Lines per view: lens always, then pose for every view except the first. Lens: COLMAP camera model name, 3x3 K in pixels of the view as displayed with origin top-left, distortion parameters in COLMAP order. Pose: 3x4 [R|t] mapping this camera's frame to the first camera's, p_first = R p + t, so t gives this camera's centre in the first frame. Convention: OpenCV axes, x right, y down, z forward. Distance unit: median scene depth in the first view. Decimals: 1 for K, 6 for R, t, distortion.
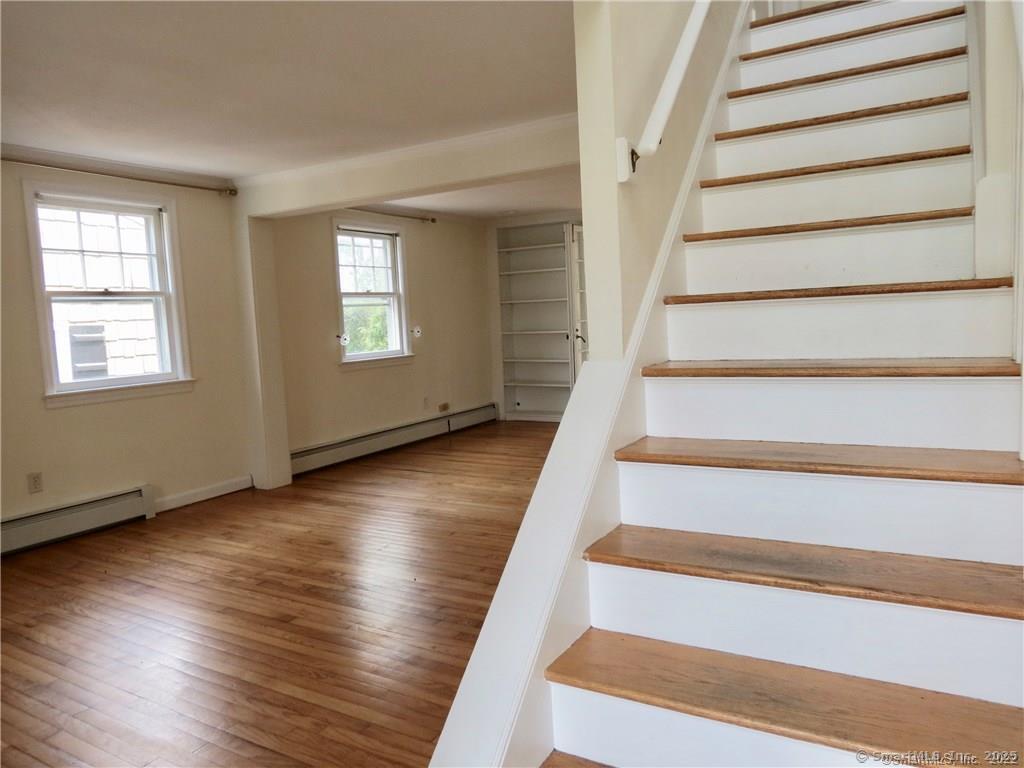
lens RADIAL K [[730.6, 0, 512.0], [0, 730.6, 384.0], [0, 0, 1]] dist [-0.012718, 0.004902]
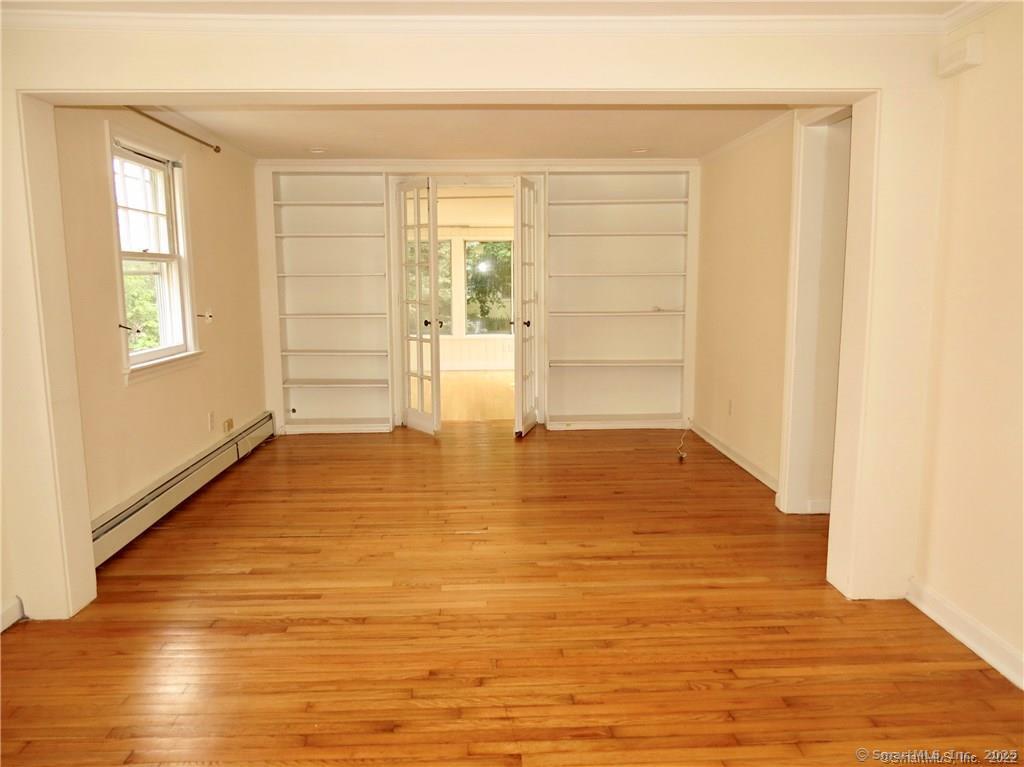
lens RADIAL K [[730.6, 0, 512.0], [0, 730.6, 383.5], [0, 0, 1]] dist [-0.012718, 0.004902]
pose [[0.824573, -0.034413, 0.564708, -0.279851], [0.014890, 0.999123, 0.039144, -0.032883], [-0.565559, -0.023868, 0.824362, 0.301905]]
